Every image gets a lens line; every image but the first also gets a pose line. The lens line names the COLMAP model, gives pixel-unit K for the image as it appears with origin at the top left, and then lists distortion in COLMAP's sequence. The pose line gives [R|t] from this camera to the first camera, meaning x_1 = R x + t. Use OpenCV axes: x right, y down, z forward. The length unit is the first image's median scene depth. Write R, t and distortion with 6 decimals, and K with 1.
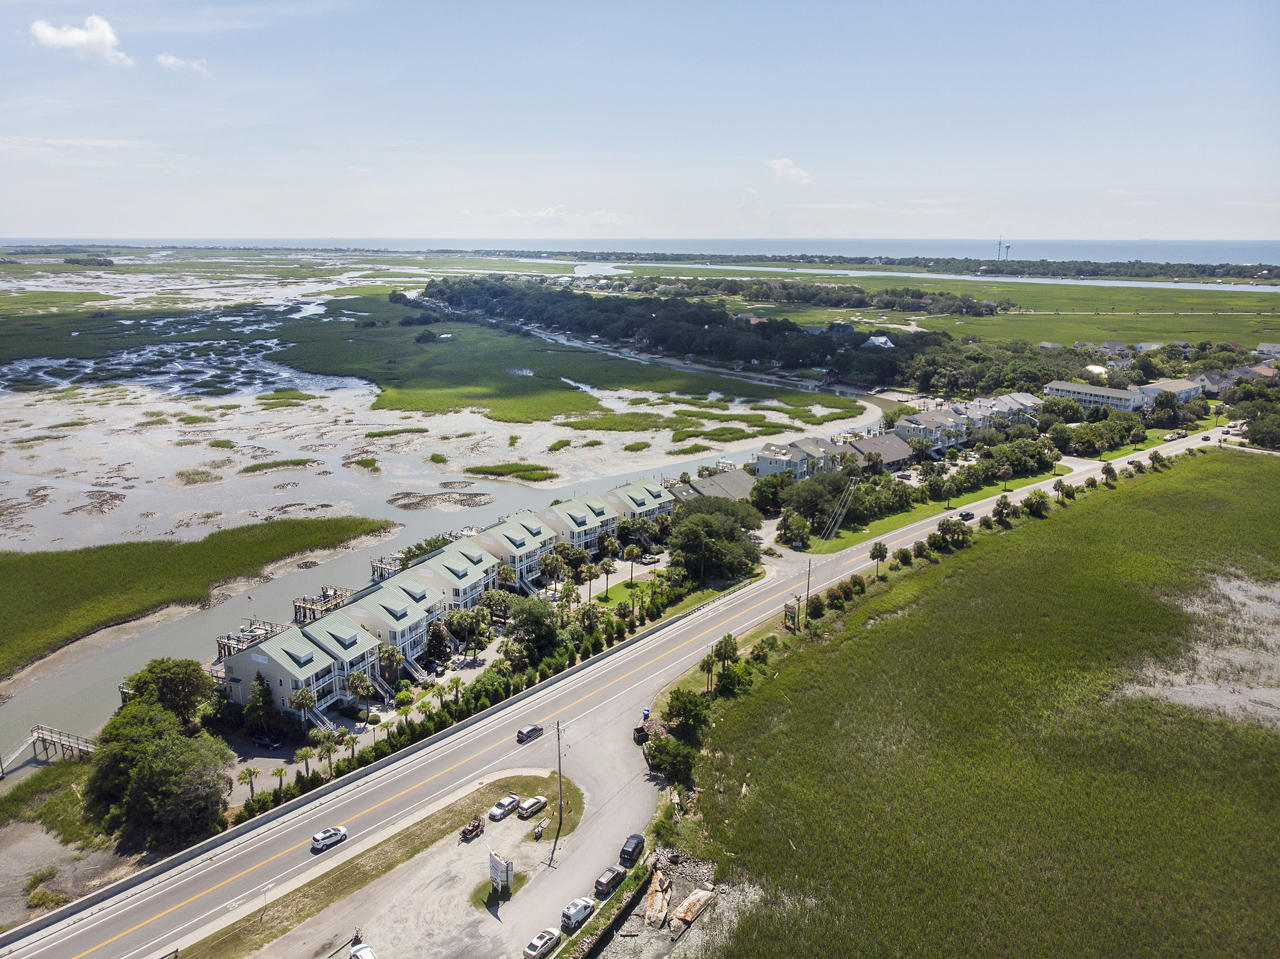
lens RADIAL K [[940.8, 0, 630.6], [0, 940.8, 478.8], [0, 0, 1]] dist [0.008288, -0.010174]
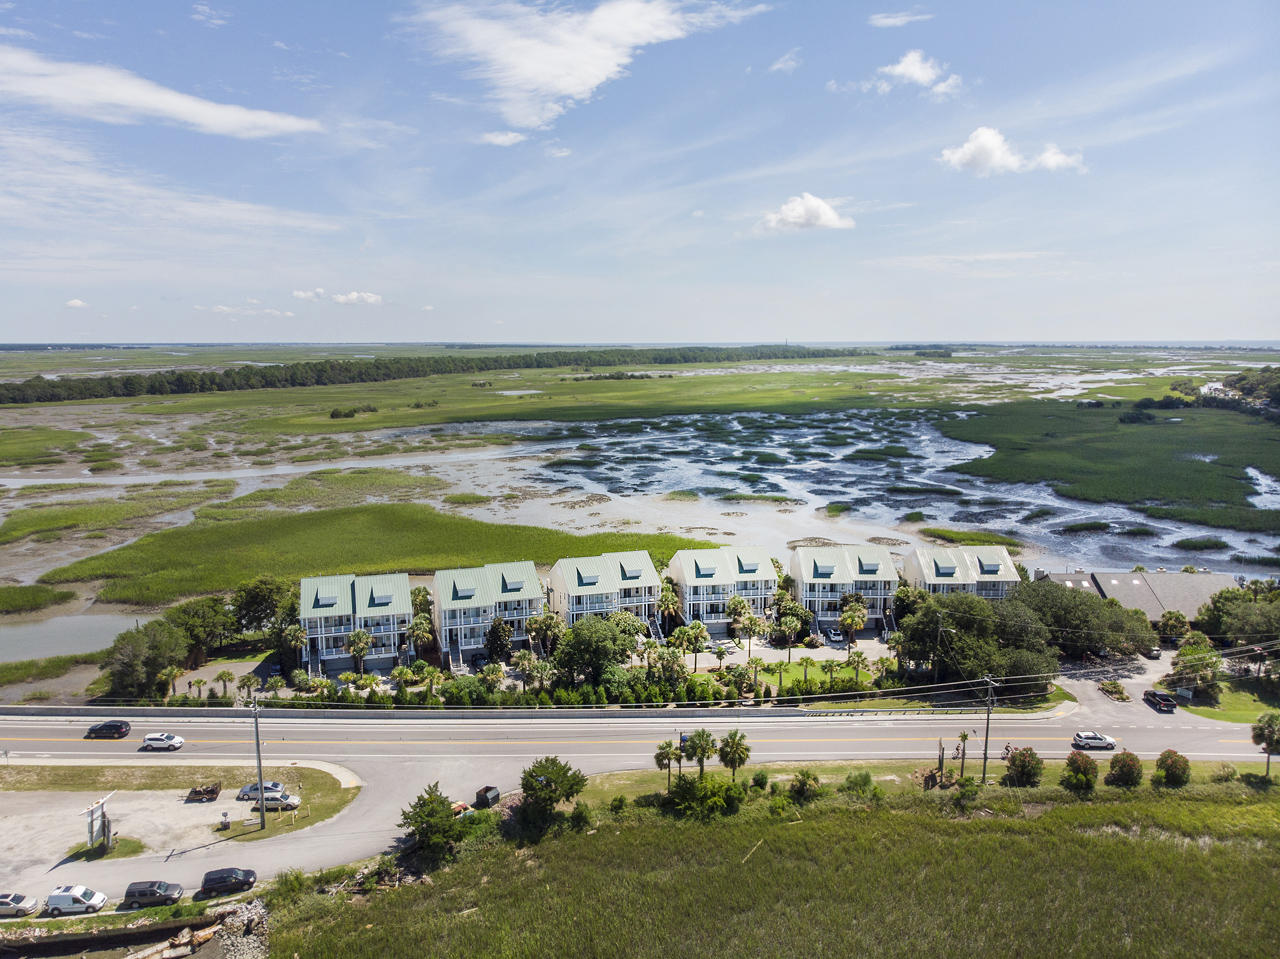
lens RADIAL K [[948.5, 0, 628.5], [0, 948.5, 481.8], [0, 0, 1]] dist [0.005669, -0.001850]
pose [[0.654053, 0.108382, -0.748645, 0.304958], [-0.184552, 0.982640, -0.018976, 0.012820], [0.733591, 0.150575, 0.662700, 0.277788]]
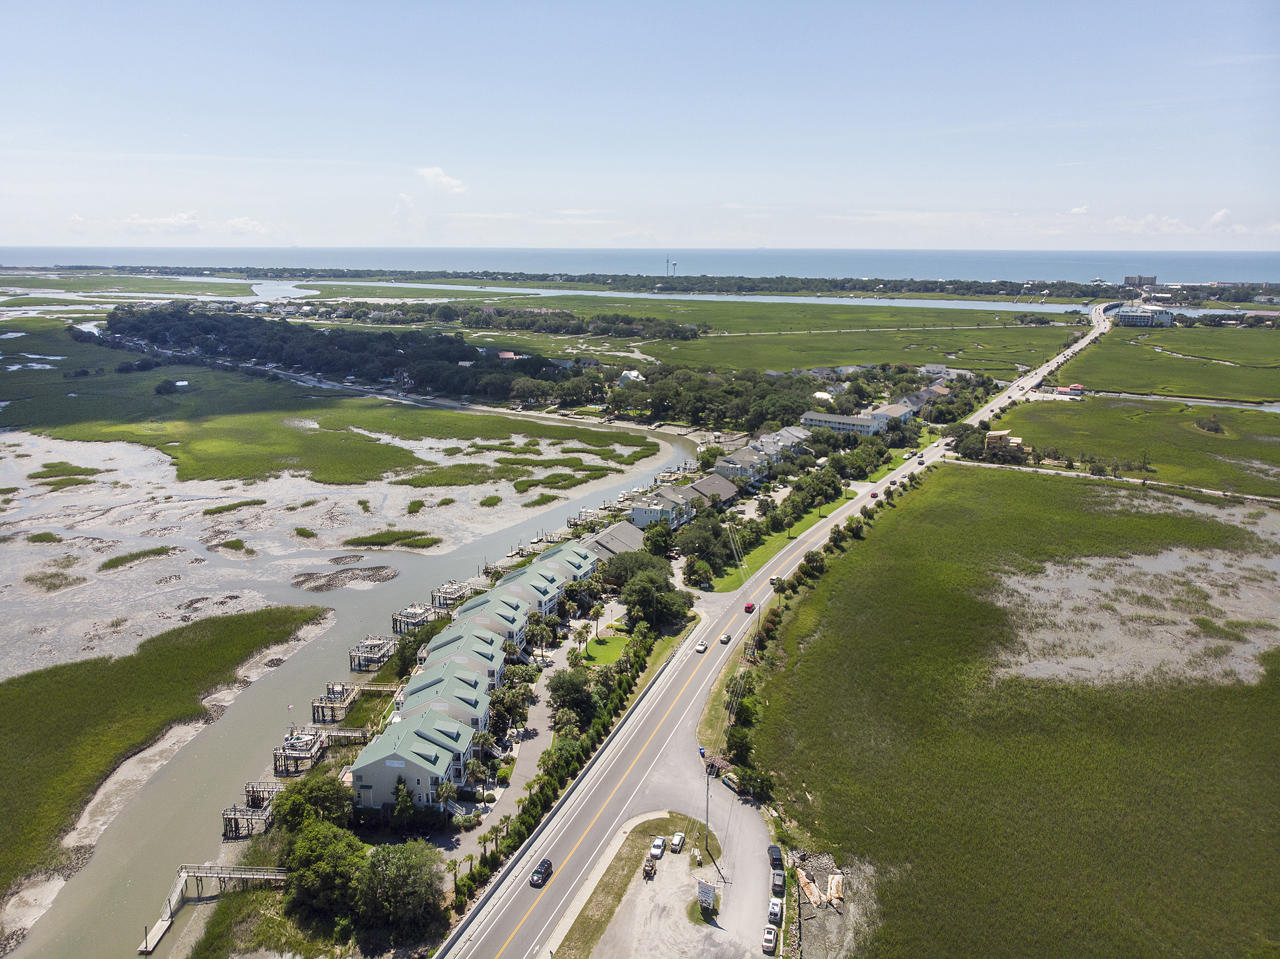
lens RADIAL K [[940.8, 0, 630.6], [0, 940.8, 478.8], [0, 0, 1]] dist [0.008288, -0.010174]
pose [[0.940579, -0.079897, 0.330043, -0.237480], [0.082730, 0.996557, 0.005477, -0.064450], [-0.329344, 0.022153, 0.943950, -0.077117]]
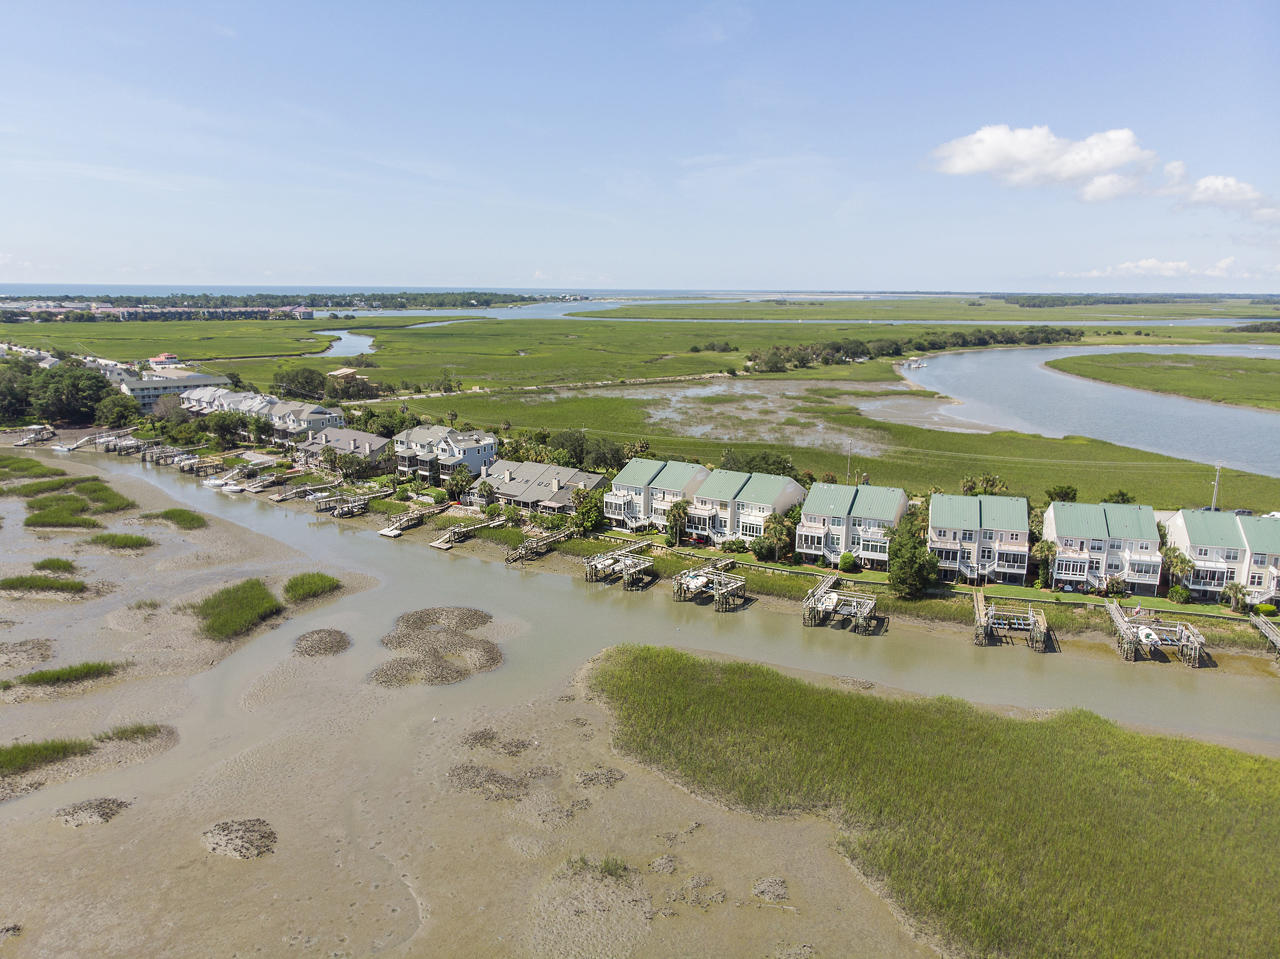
lens RADIAL K [[932.7, 0, 640.0], [0, 932.7, 479.5], [0, 0, 1]] dist [-0.014330, 0.003623]
pose [[-0.116787, -0.206871, 0.971373, -0.675965], [0.239013, 0.943466, 0.229664, -0.148417], [-0.963968, 0.258992, -0.060740, 0.894523]]
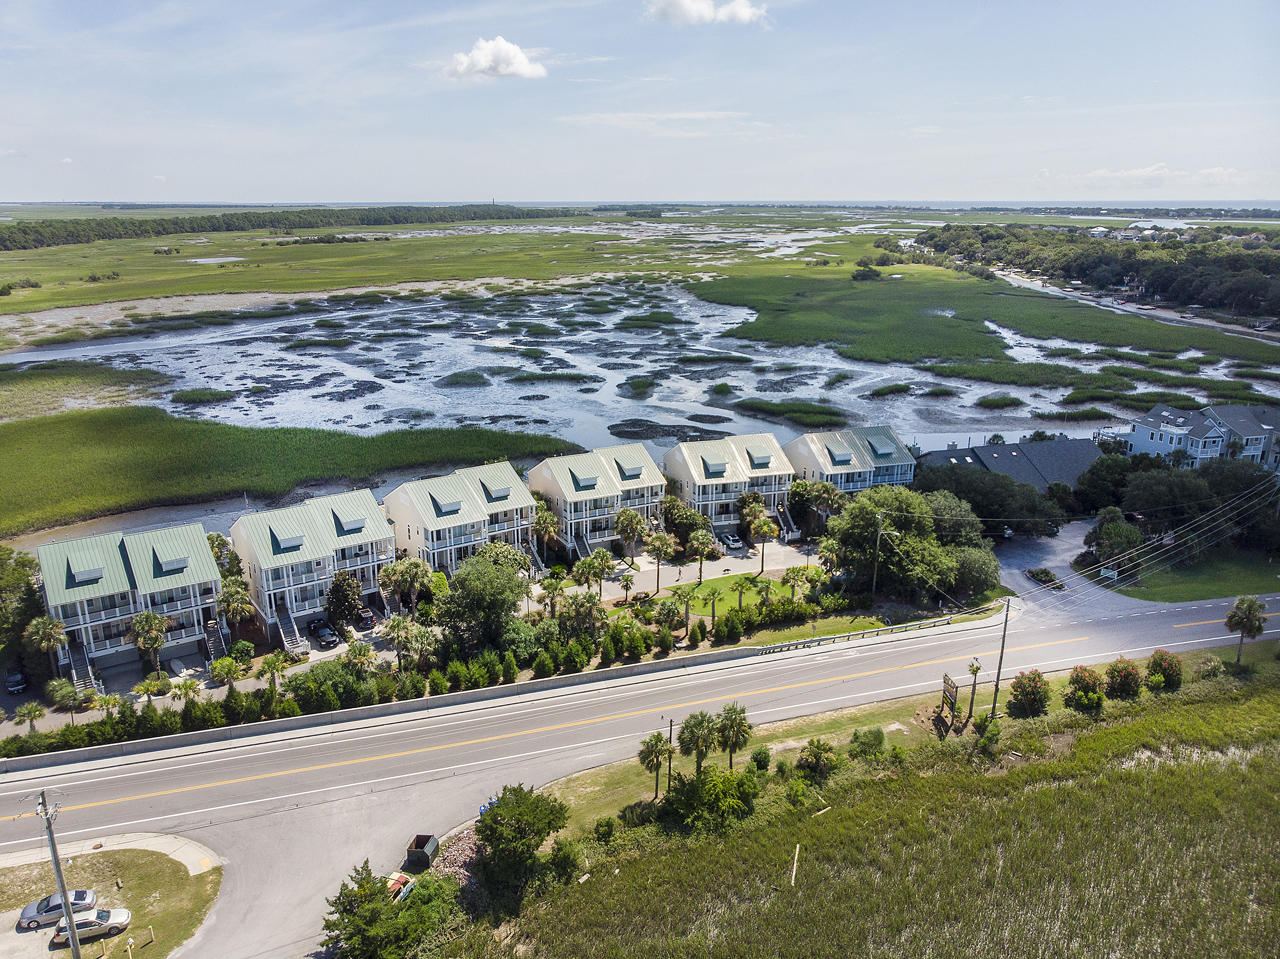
lens RADIAL K [[948.5, 0, 628.5], [0, 948.5, 481.8], [0, 0, 1]] dist [0.005669, -0.001850]
pose [[0.849830, 0.147460, -0.506009, 0.171192], [-0.128223, 0.989064, 0.072885, 0.009248], [0.511222, 0.002942, 0.859443, 0.304718]]
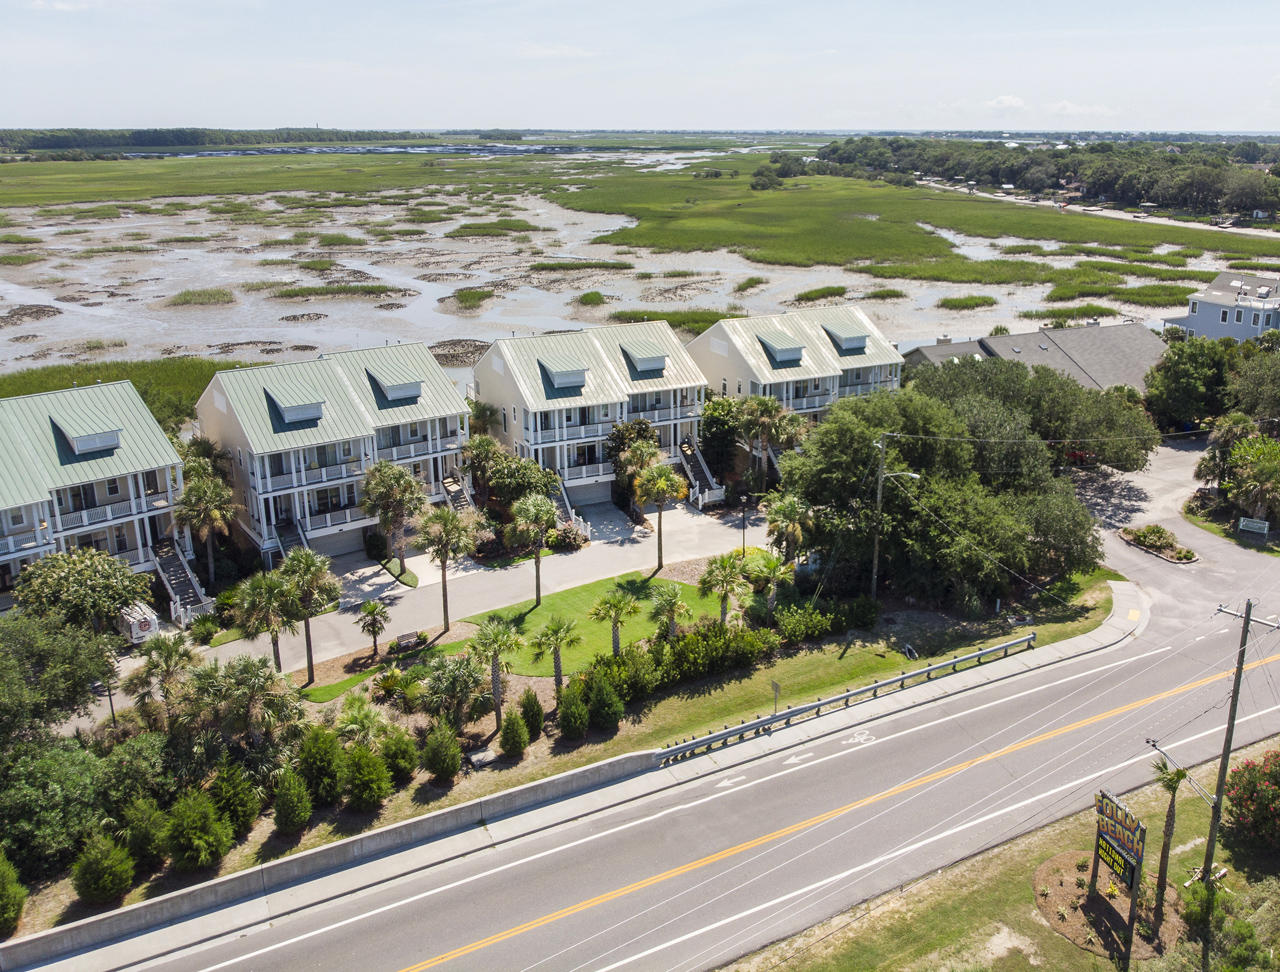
lens RADIAL K [[1088.8, 0, 721.5], [0, 1088.8, 423.2], [0, 0, 1]] dist [0.002146, 0.008236]
pose [[0.939681, 0.089266, -0.330200, 0.102346], [-0.084907, 0.996006, 0.027630, 0.032261], [0.331347, 0.002073, 0.943507, 0.478551]]
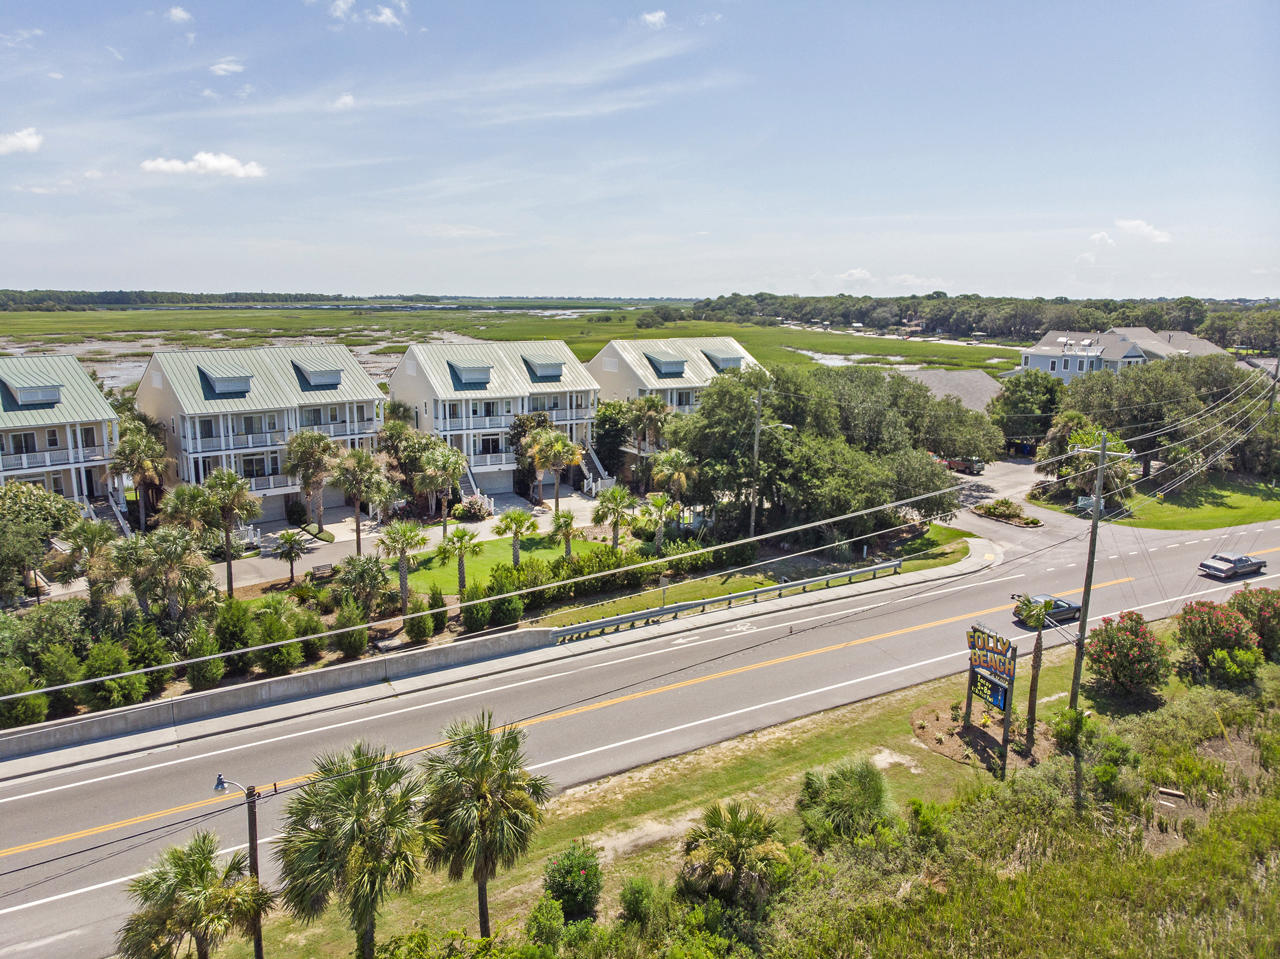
lens RADIAL K [[948.5, 0, 628.5], [0, 948.5, 481.8], [0, 0, 1]] dist [0.005669, -0.001850]
pose [[0.945669, 0.063127, -0.318942, 0.101804], [-0.082012, 0.995564, -0.046120, 0.074739], [0.314616, 0.069771, 0.946651, 0.489825]]
